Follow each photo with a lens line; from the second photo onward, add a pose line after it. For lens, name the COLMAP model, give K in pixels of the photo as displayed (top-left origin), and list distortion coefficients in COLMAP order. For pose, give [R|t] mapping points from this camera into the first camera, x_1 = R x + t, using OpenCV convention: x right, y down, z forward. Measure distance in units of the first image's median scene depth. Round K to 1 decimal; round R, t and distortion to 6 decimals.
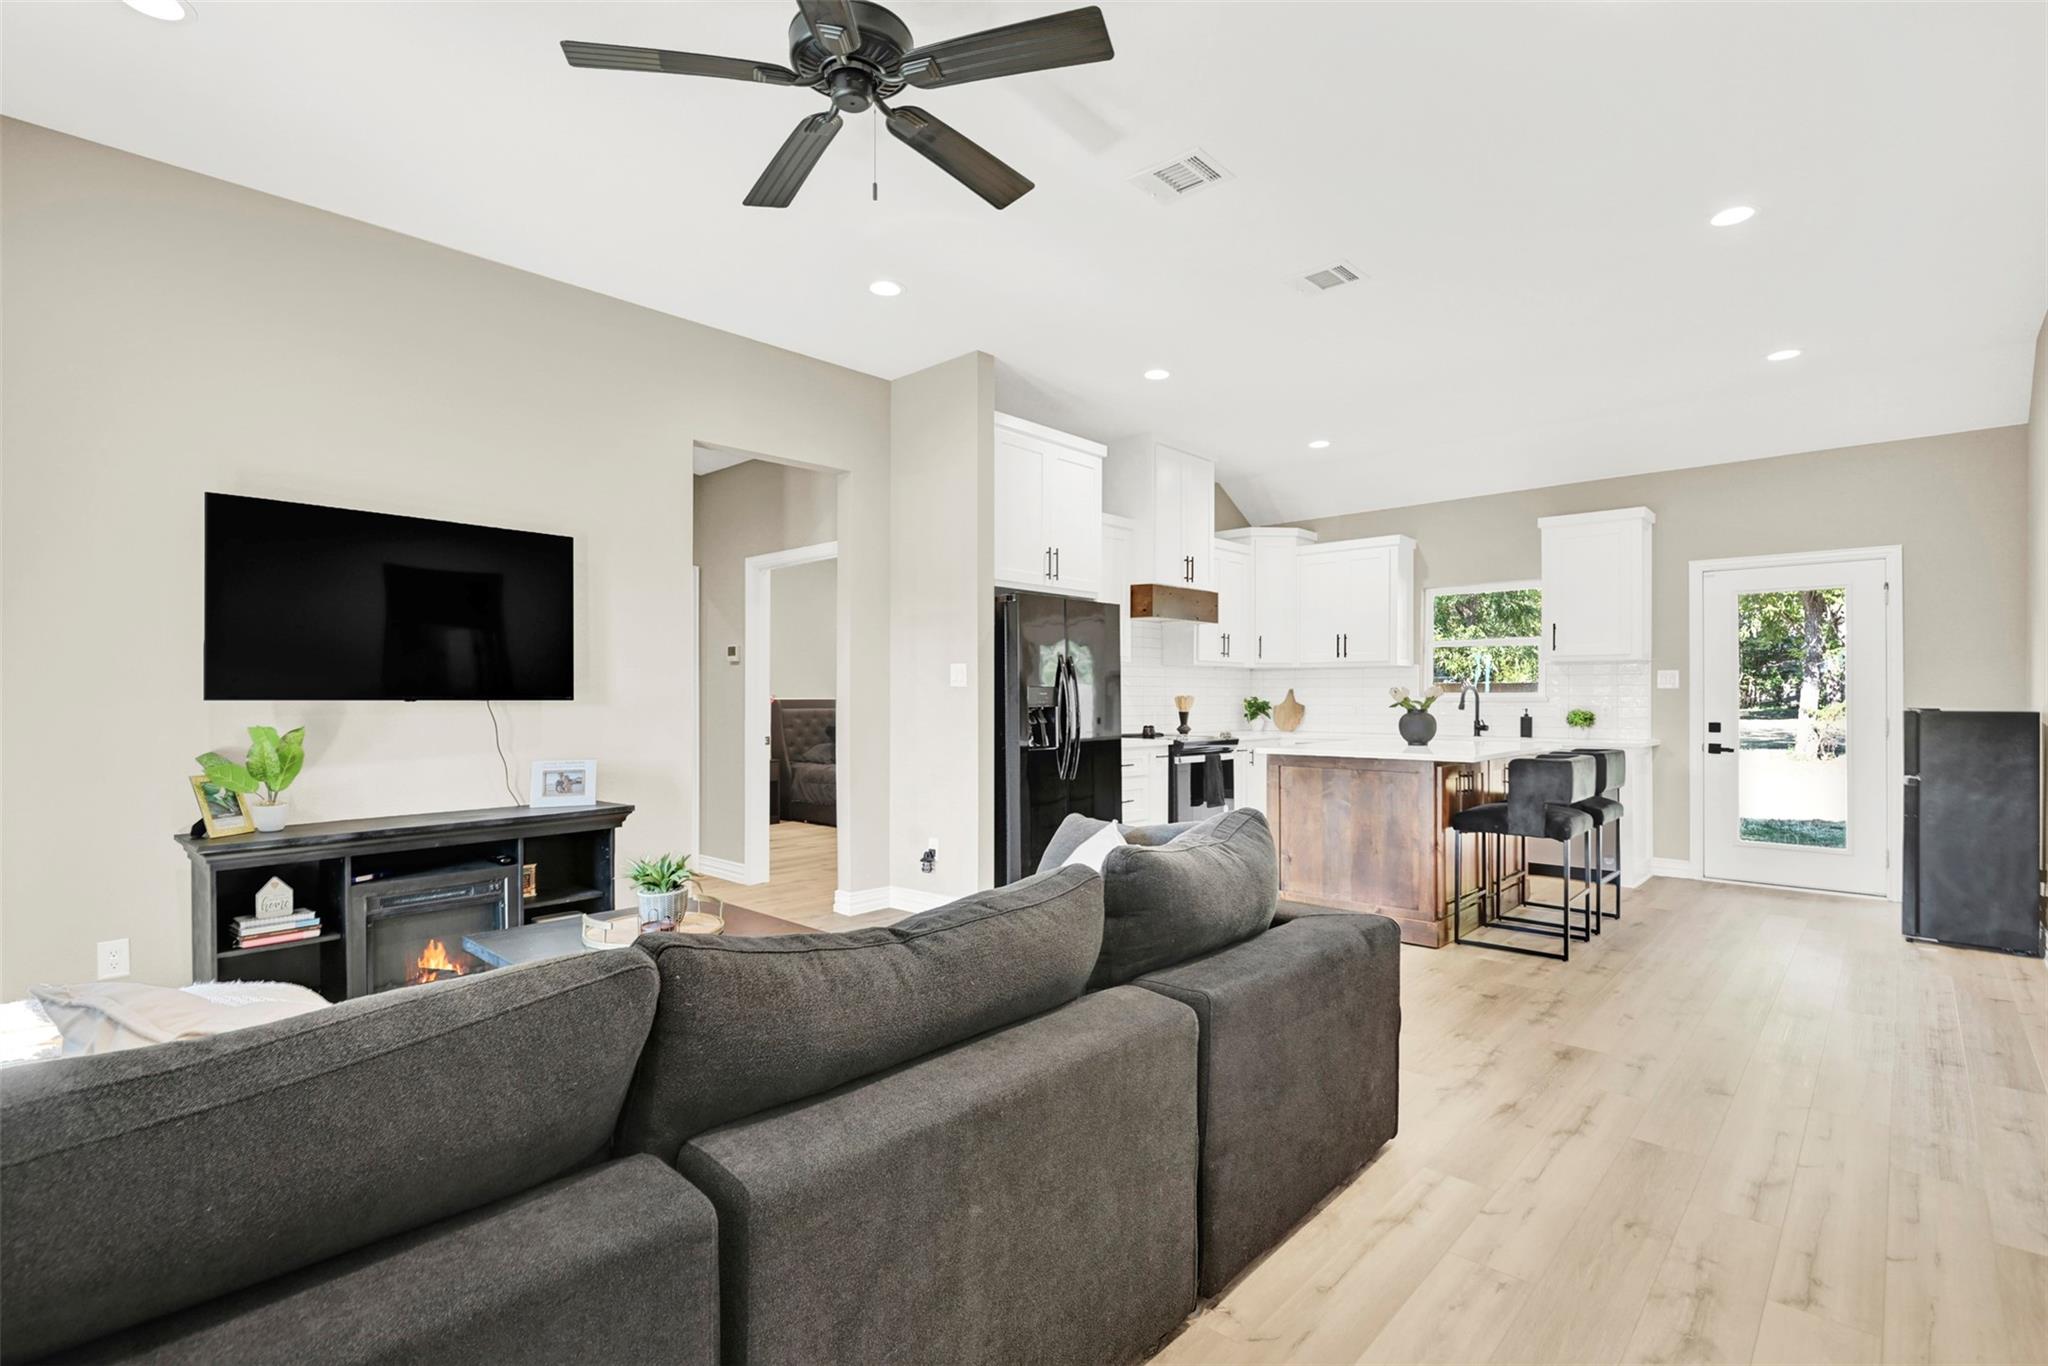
lens RADIAL K [[966.4, 0, 1020.5], [0, 966.4, 692.9], [0, 0, 1]] dist [-0.002149, -0.000591]
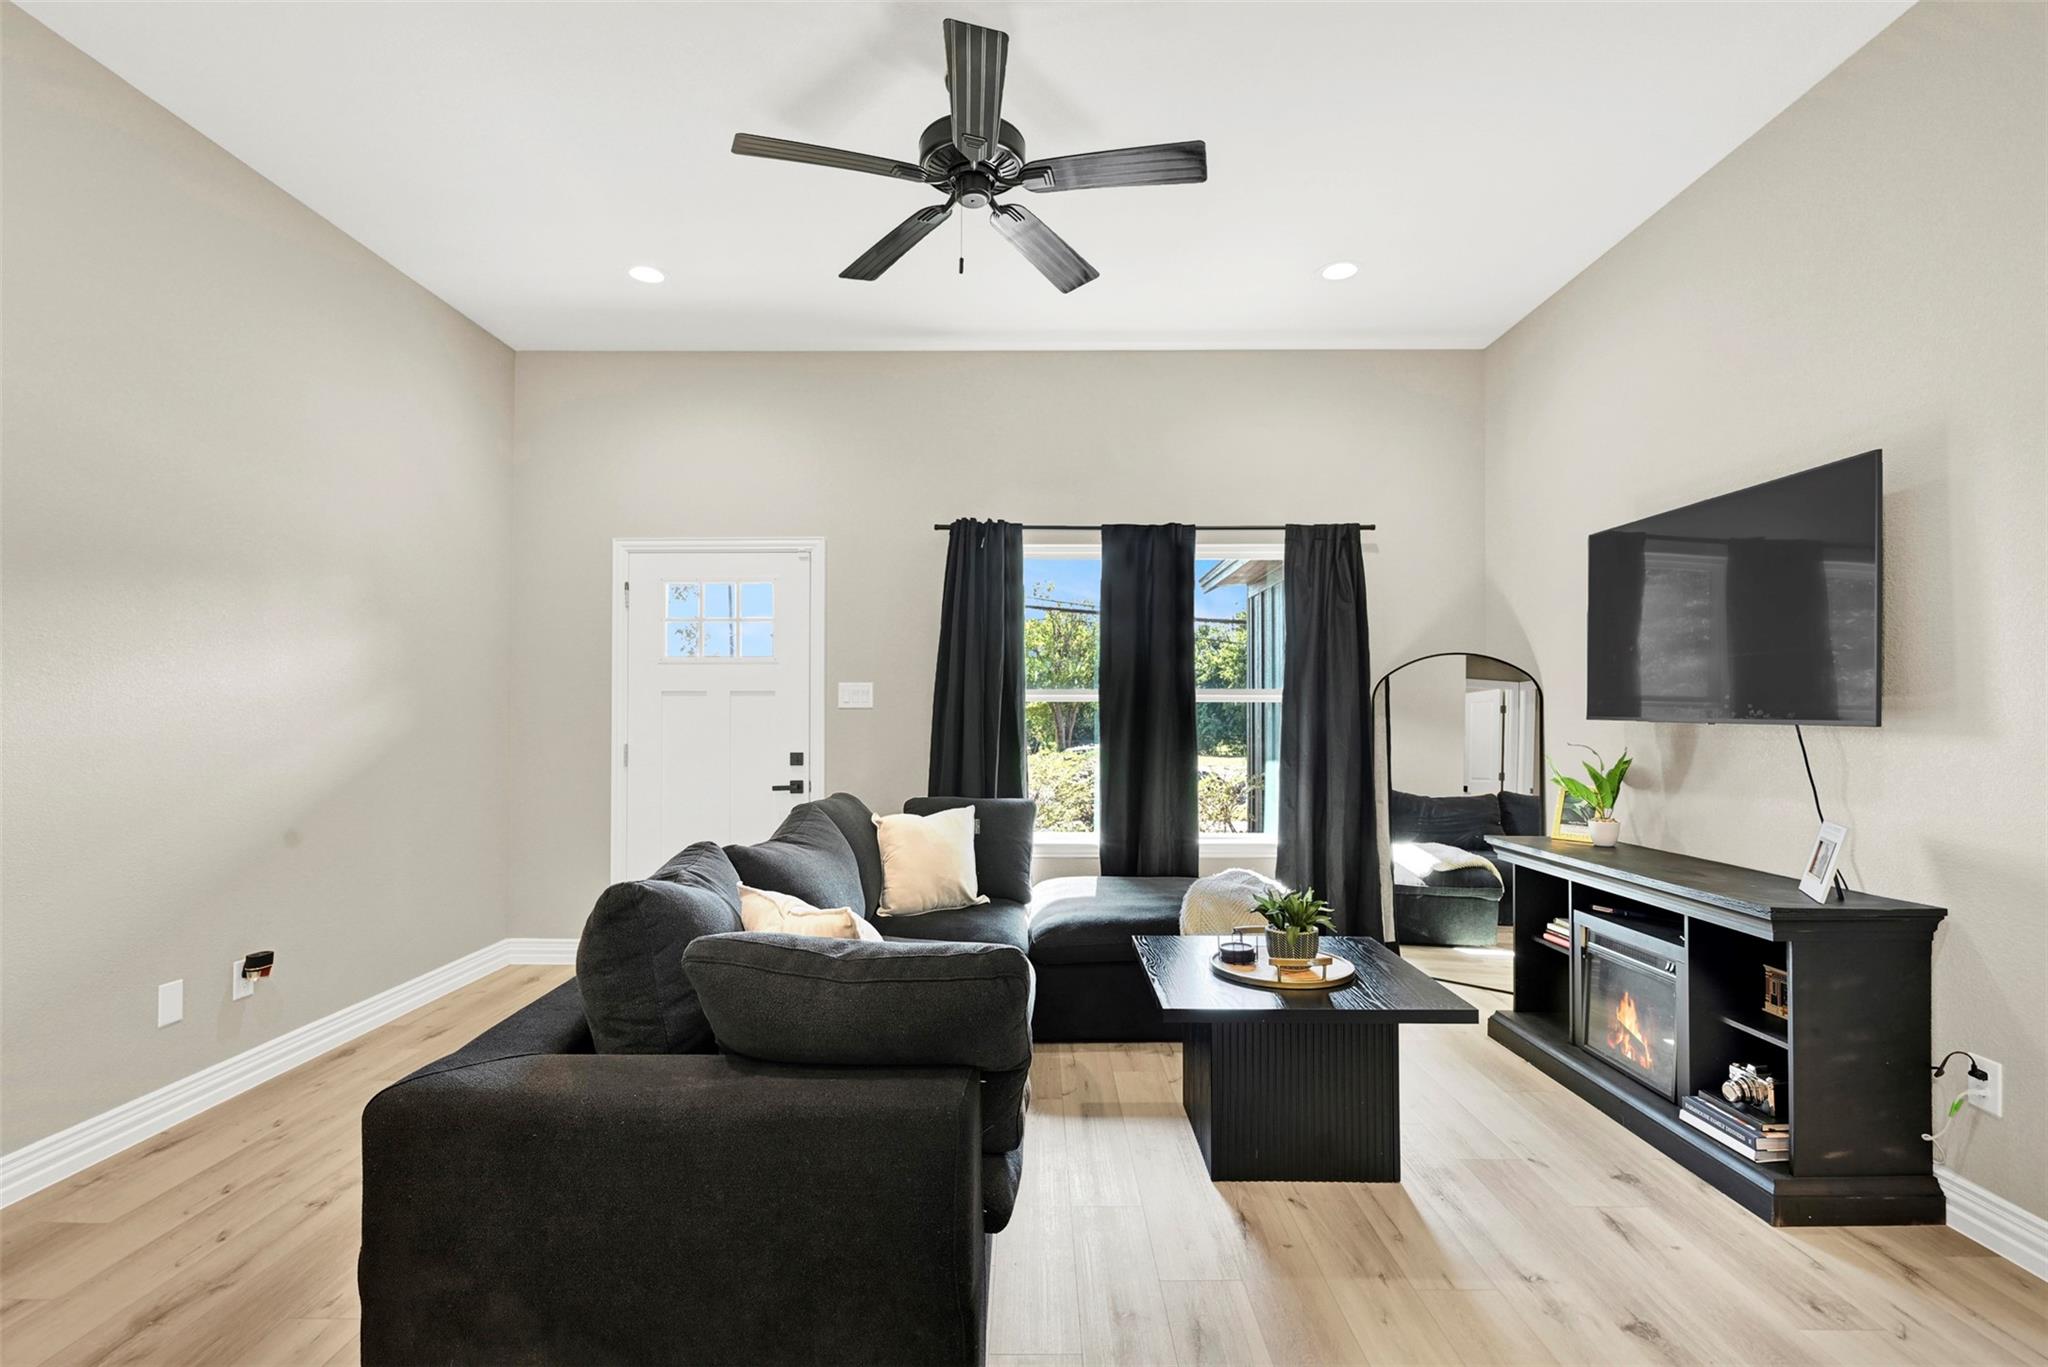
lens RADIAL K [[966.4, 0, 1020.5], [0, 966.4, 693.4], [0, 0, 1]] dist [-0.002149, -0.000591]
pose [[-0.750450, -0.010391, -0.660845, 0.378883], [0.002908, 0.999815, -0.019023, -0.002499], [0.660920, -0.016198, -0.750281, 1.289644]]
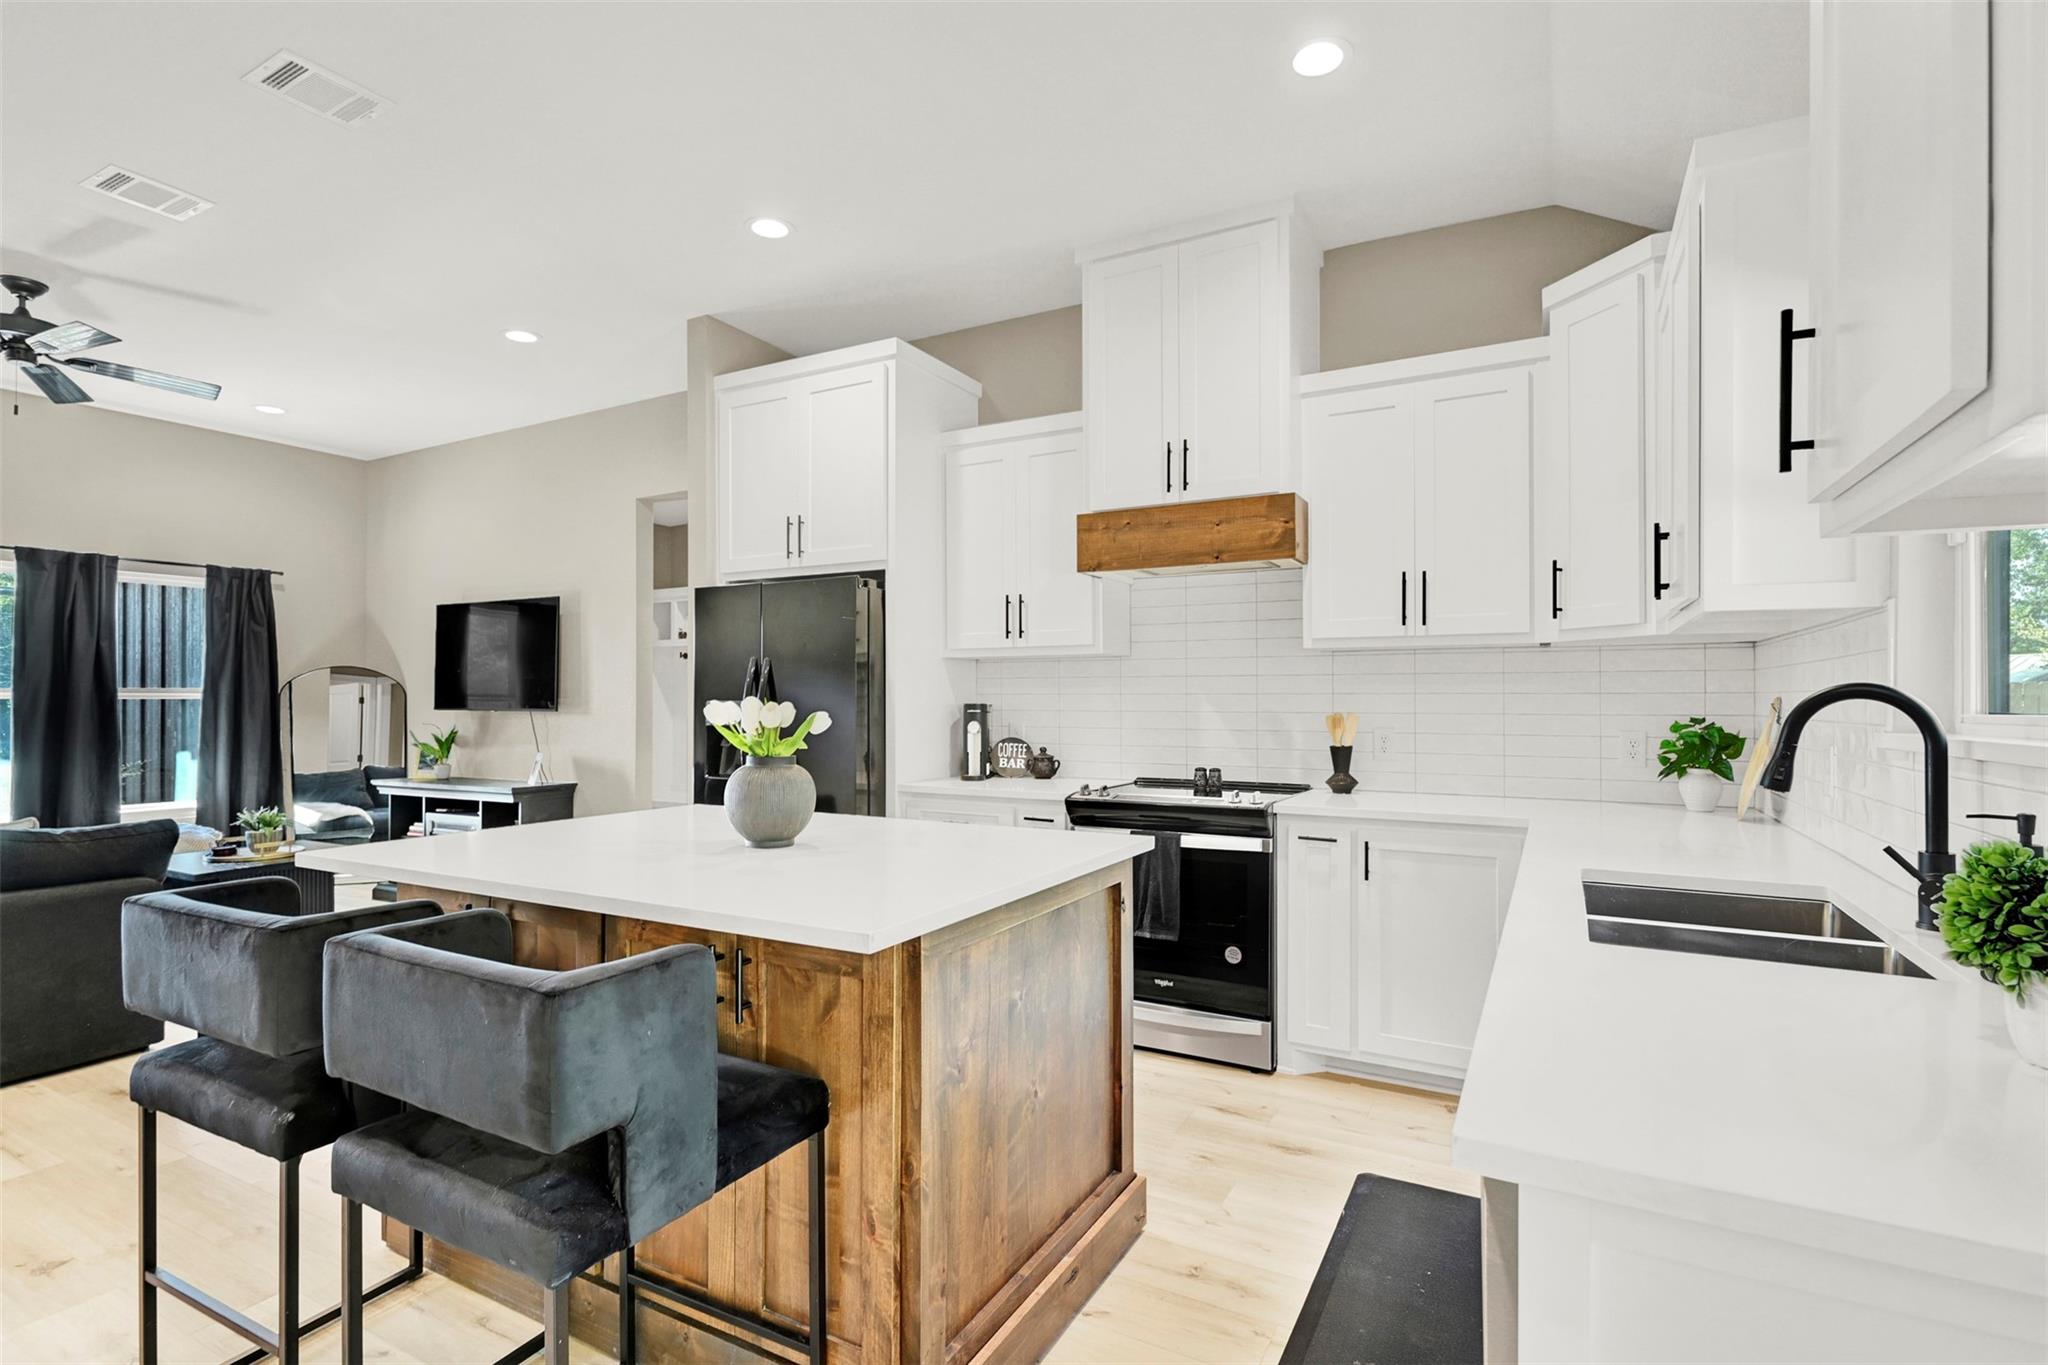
lens RADIAL K [[966.4, 0, 1020.5], [0, 966.4, 692.4], [0, 0, 1]] dist [-0.002149, -0.000591]
pose [[0.225594, -0.005830, -0.974204, 1.295048], [0.004416, 0.999978, -0.004961, -0.011225], [0.974211, -0.003183, 0.225615, 1.591655]]
